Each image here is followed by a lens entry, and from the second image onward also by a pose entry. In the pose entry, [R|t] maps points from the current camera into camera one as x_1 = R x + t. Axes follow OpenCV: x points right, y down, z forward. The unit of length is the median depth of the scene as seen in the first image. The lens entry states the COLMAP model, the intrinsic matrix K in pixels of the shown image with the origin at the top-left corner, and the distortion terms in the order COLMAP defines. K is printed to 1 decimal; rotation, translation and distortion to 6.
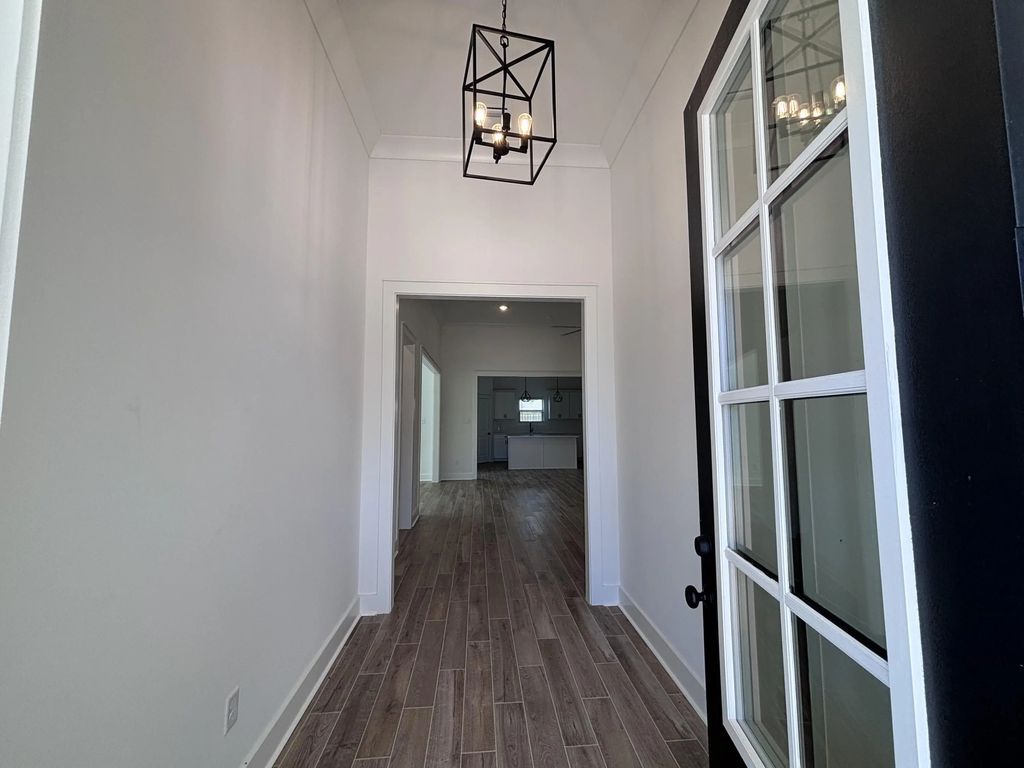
lens RADIAL K [[414.1, 0, 516.6], [0, 414.1, 383.7], [0, 0, 1]] dist [0.002111, 0.000359]
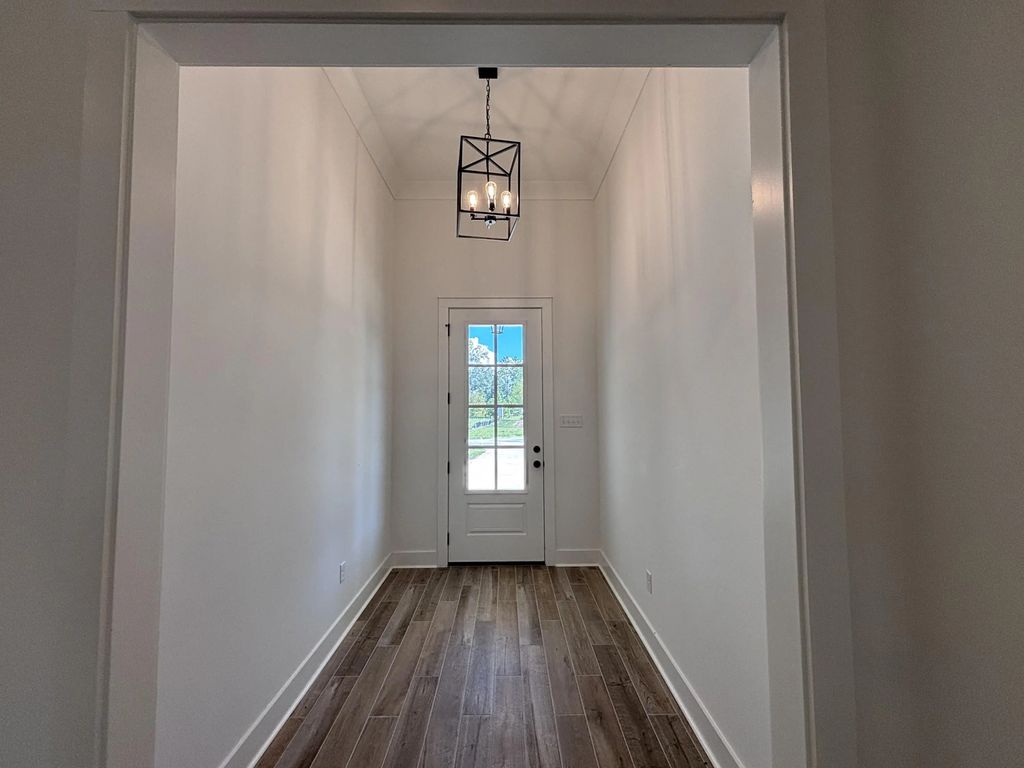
lens RADIAL K [[414.1, 0, 512.6], [0, 414.1, 383.2], [0, 0, 1]] dist [0.002111, 0.000359]
pose [[-0.996513, 0.016092, 0.081866, -0.184083], [0.005277, 0.991415, -0.130646, 0.128614], [-0.083265, -0.129758, -0.988043, 1.956554]]
